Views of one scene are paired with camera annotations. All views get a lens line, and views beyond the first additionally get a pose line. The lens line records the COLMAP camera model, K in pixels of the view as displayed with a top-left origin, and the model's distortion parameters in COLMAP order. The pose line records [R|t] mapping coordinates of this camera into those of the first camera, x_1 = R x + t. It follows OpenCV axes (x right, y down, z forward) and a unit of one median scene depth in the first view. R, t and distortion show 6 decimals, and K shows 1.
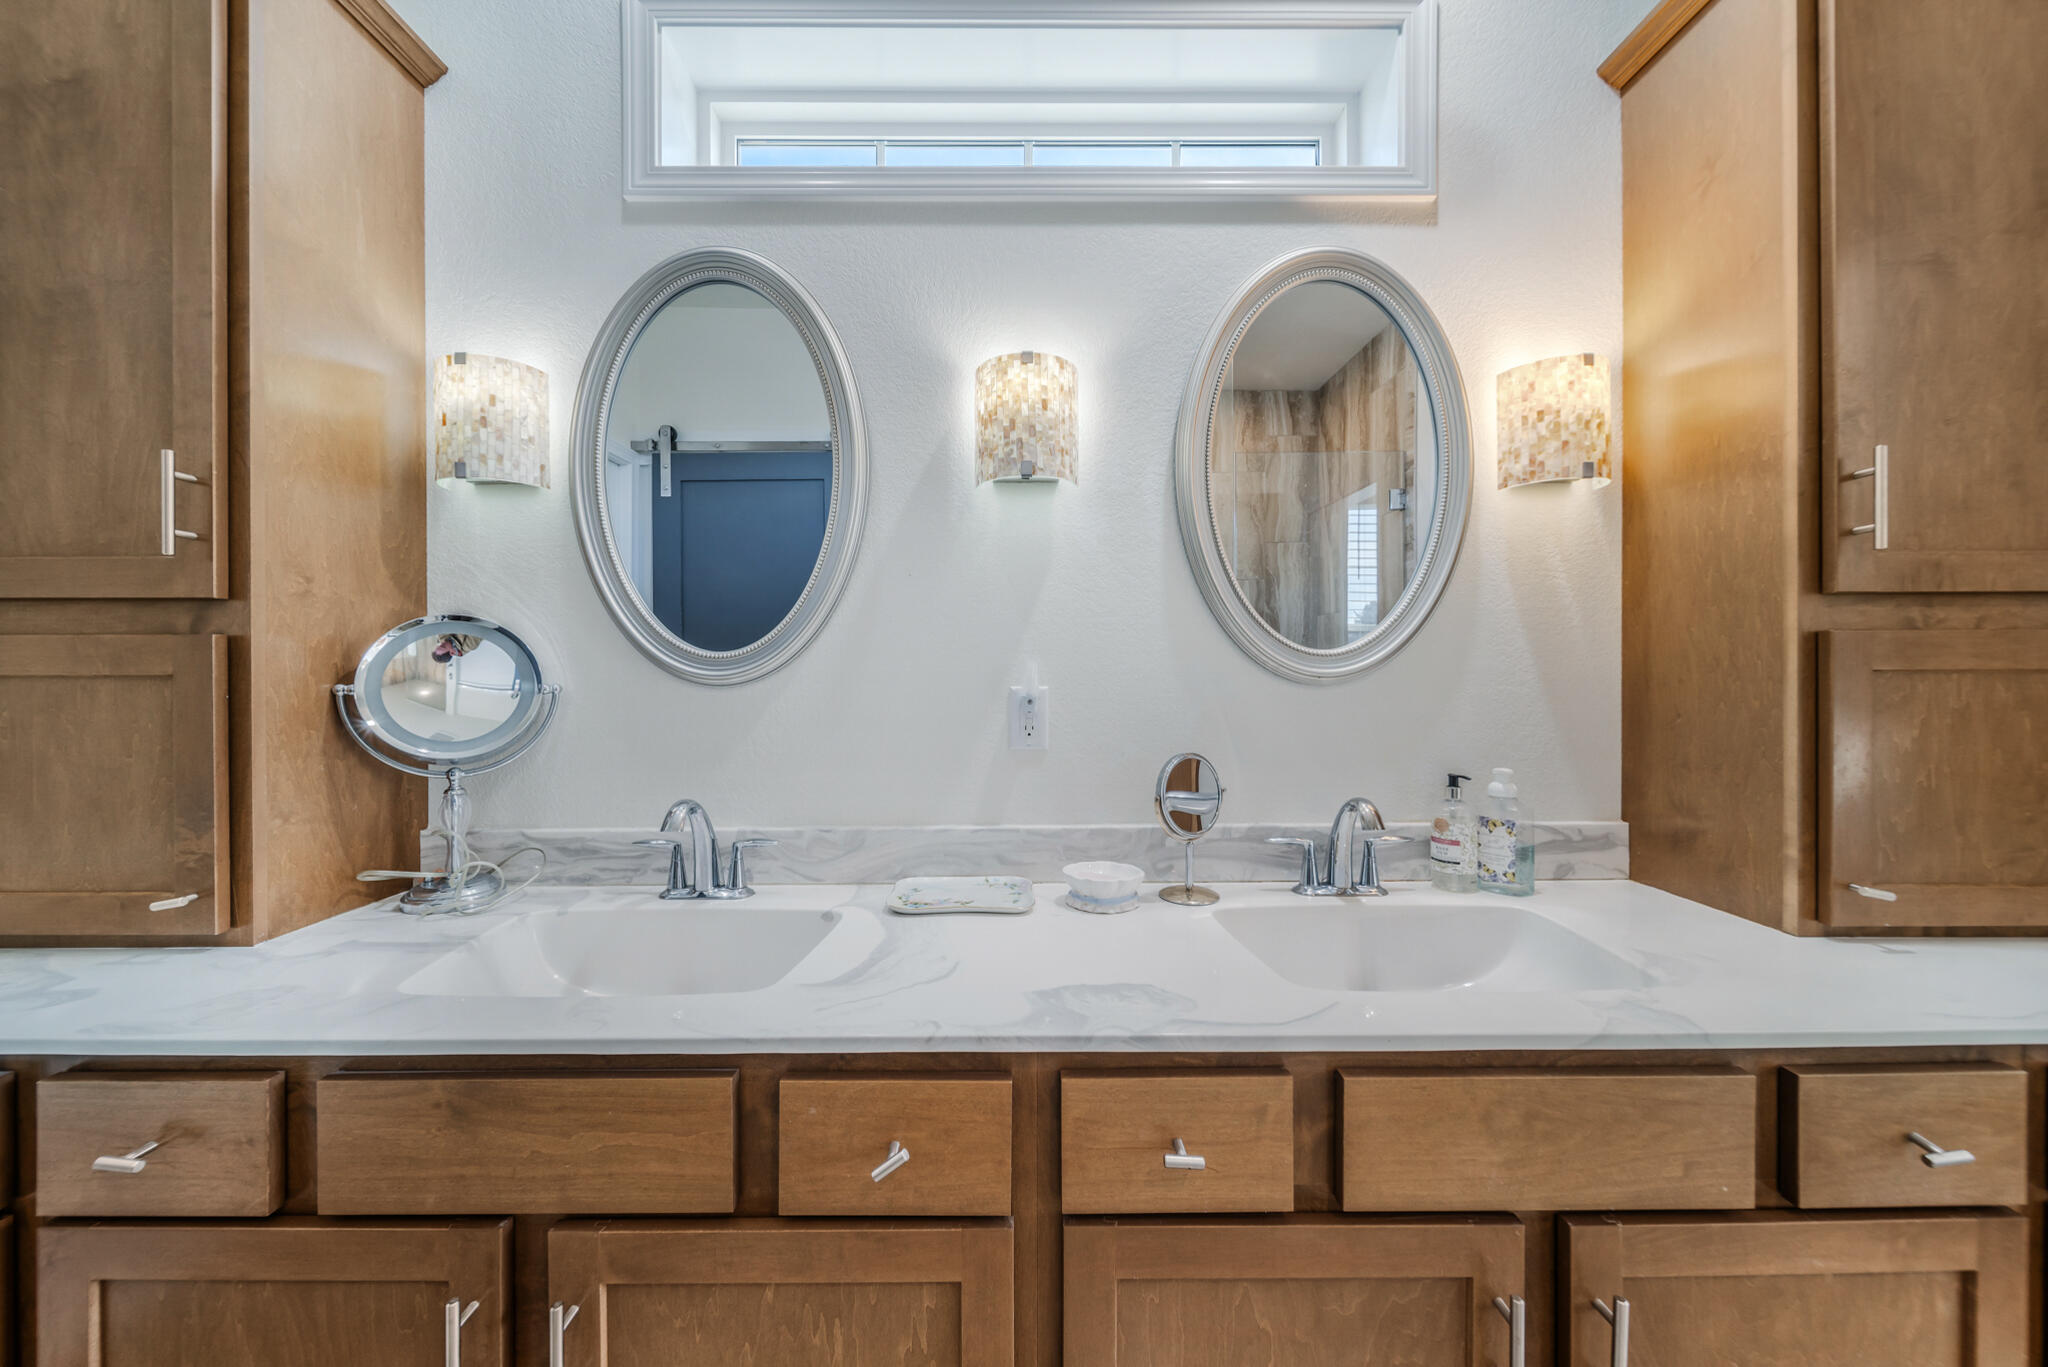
lens RADIAL K [[746.2, 0, 1028.4], [0, 746.2, 669.5], [0, 0, 1]] dist [0.001940, -0.001477]
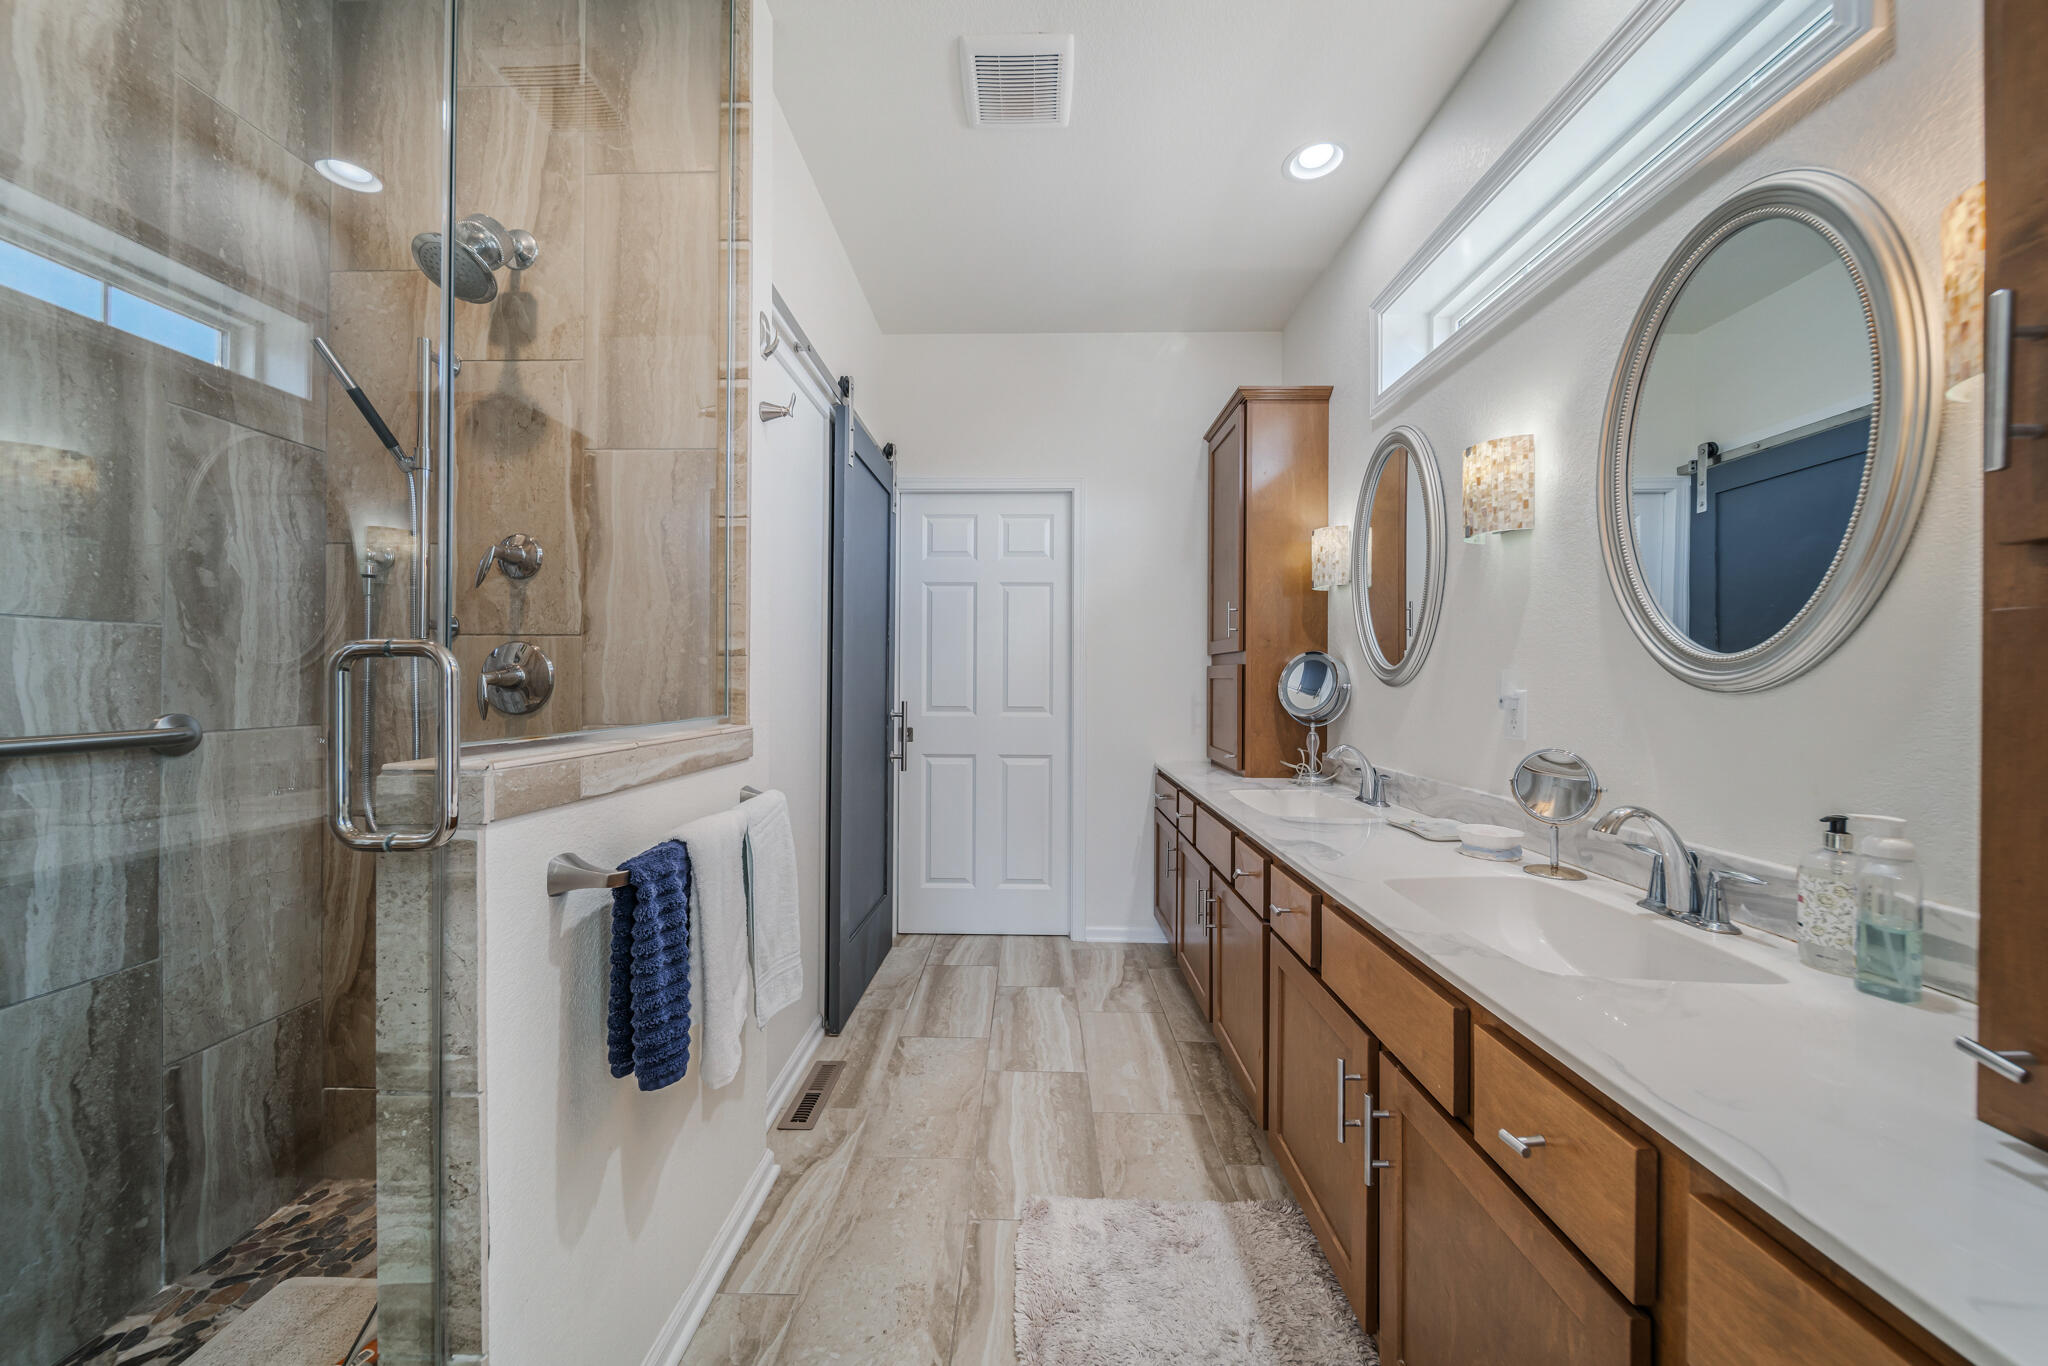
lens RADIAL K [[746.2, 0, 1015.9], [0, 746.2, 681.0], [0, 0, 1]] dist [0.001940, -0.001477]
pose [[-0.034249, 0.004781, -0.999402, 1.408259], [-0.004943, 0.999976, 0.004953, 0.005516], [0.999401, 0.005110, -0.034224, 0.206016]]
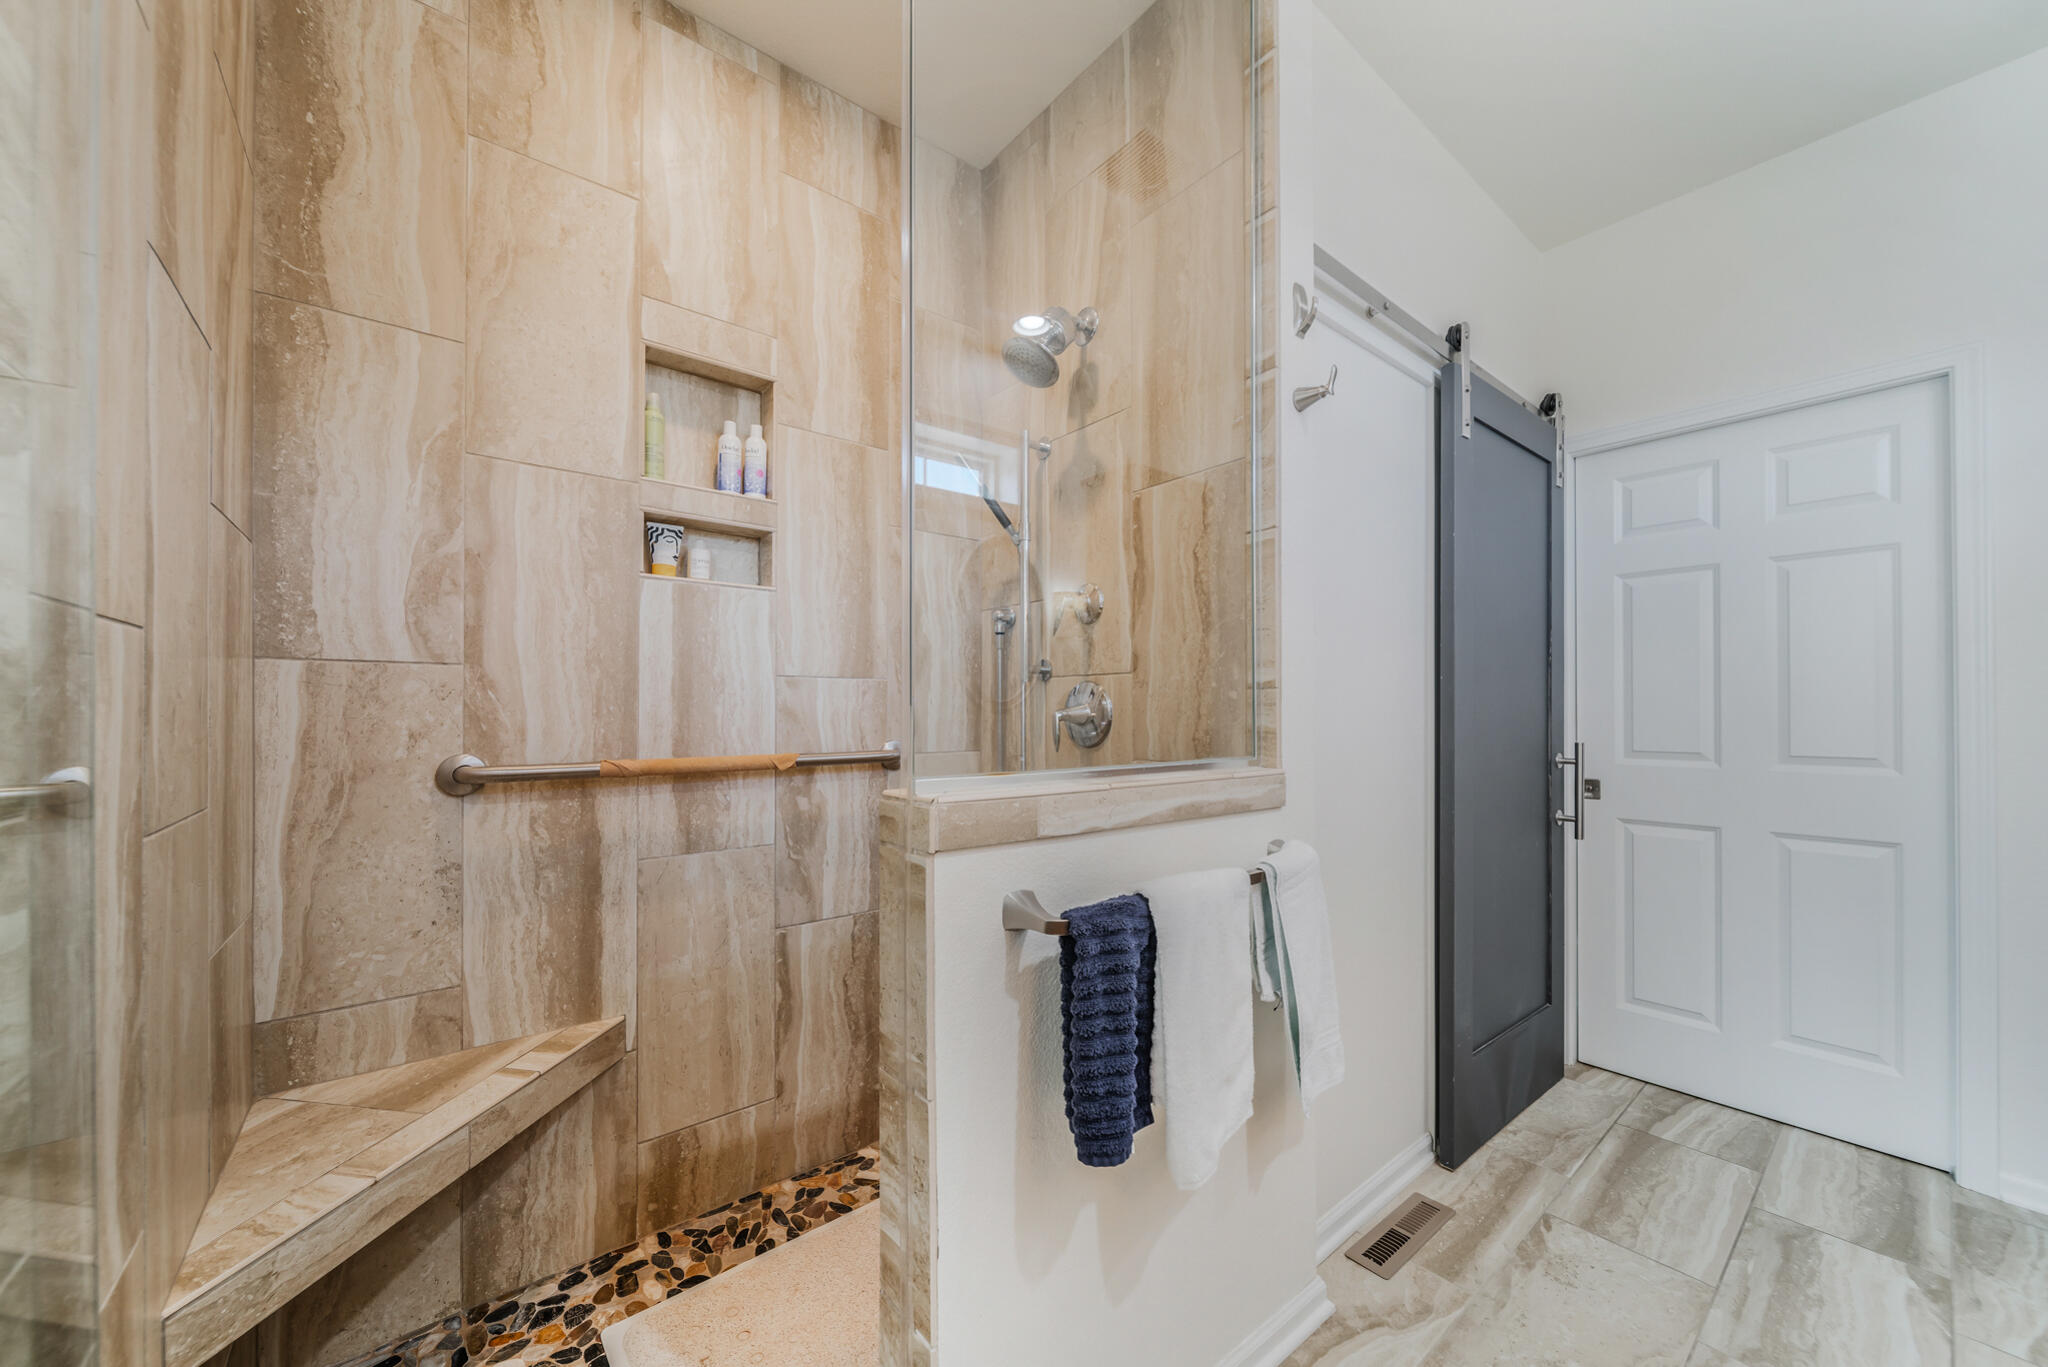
lens RADIAL K [[746.2, 0, 1001.7], [0, 746.2, 707.3], [0, 0, 1]] dist [0.001940, -0.001477]
pose [[-0.792136, 0.001739, -0.610342, 1.131544], [0.003563, 0.999992, -0.001775, -0.000765], [0.610335, -0.003580, -0.792136, 0.329227]]
